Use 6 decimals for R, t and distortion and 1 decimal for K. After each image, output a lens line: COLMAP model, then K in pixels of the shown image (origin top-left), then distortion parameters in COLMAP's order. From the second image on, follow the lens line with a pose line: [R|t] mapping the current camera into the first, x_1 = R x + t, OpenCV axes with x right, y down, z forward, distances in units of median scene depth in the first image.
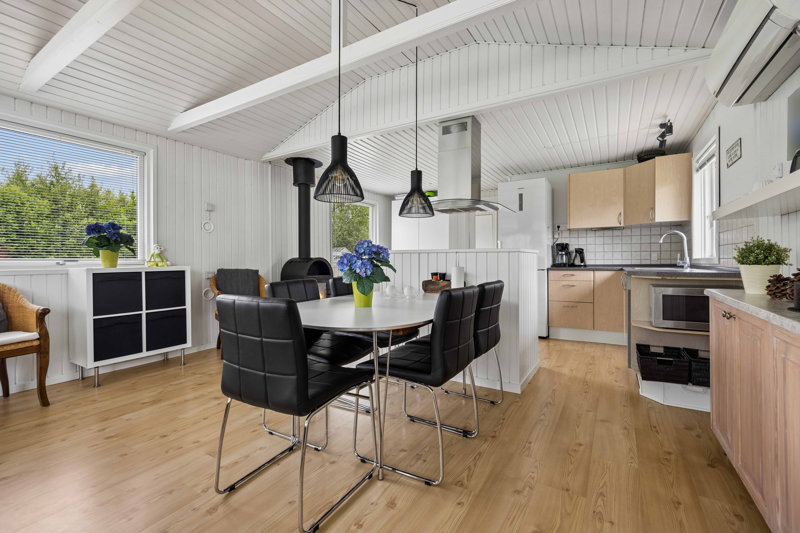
lens RADIAL K [[355.4, 0, 399.1], [0, 355.4, 260.0], [0, 0, 1]] dist [0.000971, -0.000016]
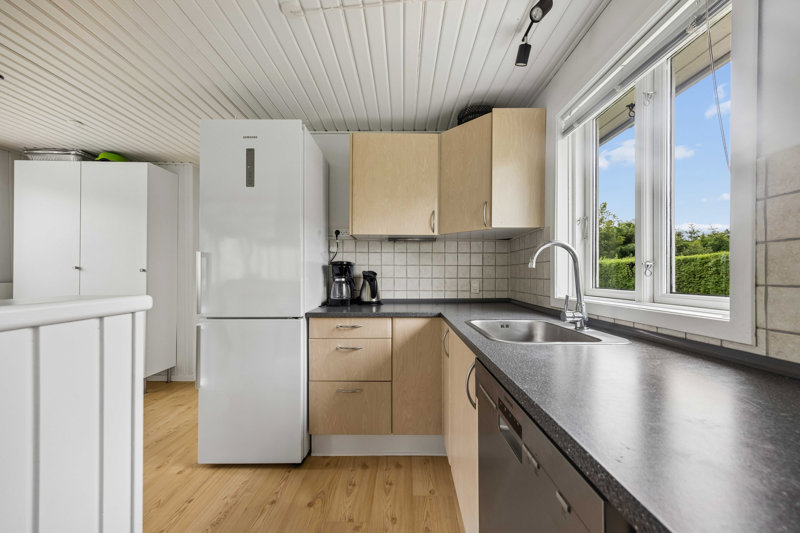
lens RADIAL K [[316.8, 0, 412.9], [0, 316.8, 271.4], [0, 0, 1]] dist [0.028268, 0.000062]
pose [[0.837543, 0.009196, 0.546293, 0.297718], [-0.005261, 0.999948, -0.008766, -0.029887], [-0.546345, 0.004468, 0.837548, 0.555350]]
